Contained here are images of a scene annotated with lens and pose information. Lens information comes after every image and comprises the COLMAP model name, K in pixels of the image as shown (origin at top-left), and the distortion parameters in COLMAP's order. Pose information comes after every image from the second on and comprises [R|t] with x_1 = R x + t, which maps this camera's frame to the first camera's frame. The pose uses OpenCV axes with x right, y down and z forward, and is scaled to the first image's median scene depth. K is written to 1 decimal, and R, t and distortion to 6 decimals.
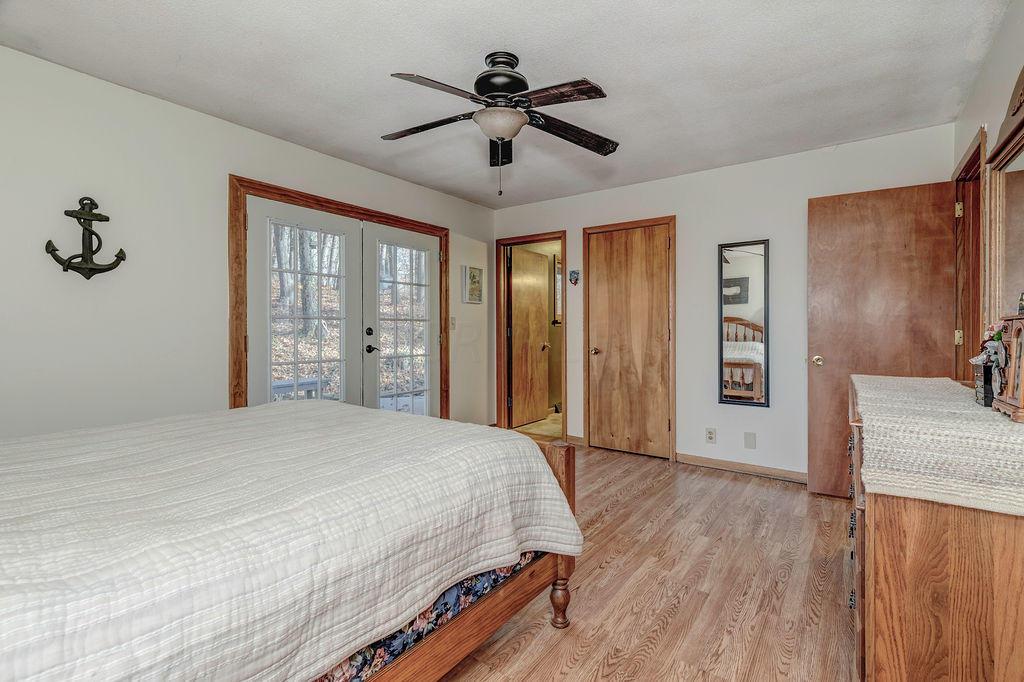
lens RADIAL K [[463.9, 0, 513.8], [0, 463.9, 335.2], [0, 0, 1]] dist [0.010899, -0.000301]
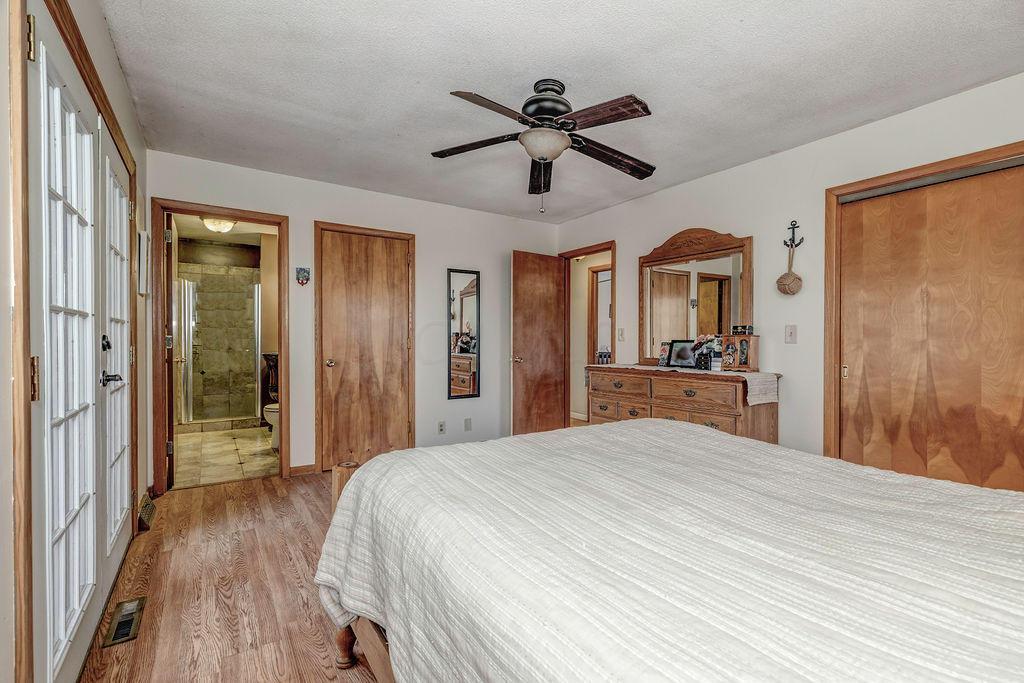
lens RADIAL K [[463.9, 0, 520.0], [0, 463.9, 338.4], [0, 0, 1]] dist [0.010899, -0.000301]
pose [[0.341377, 0.002643, 0.939923, -0.566171], [0.009064, 0.999940, -0.006104, -0.003791], [-0.939883, 0.010603, 0.341333, 0.368798]]
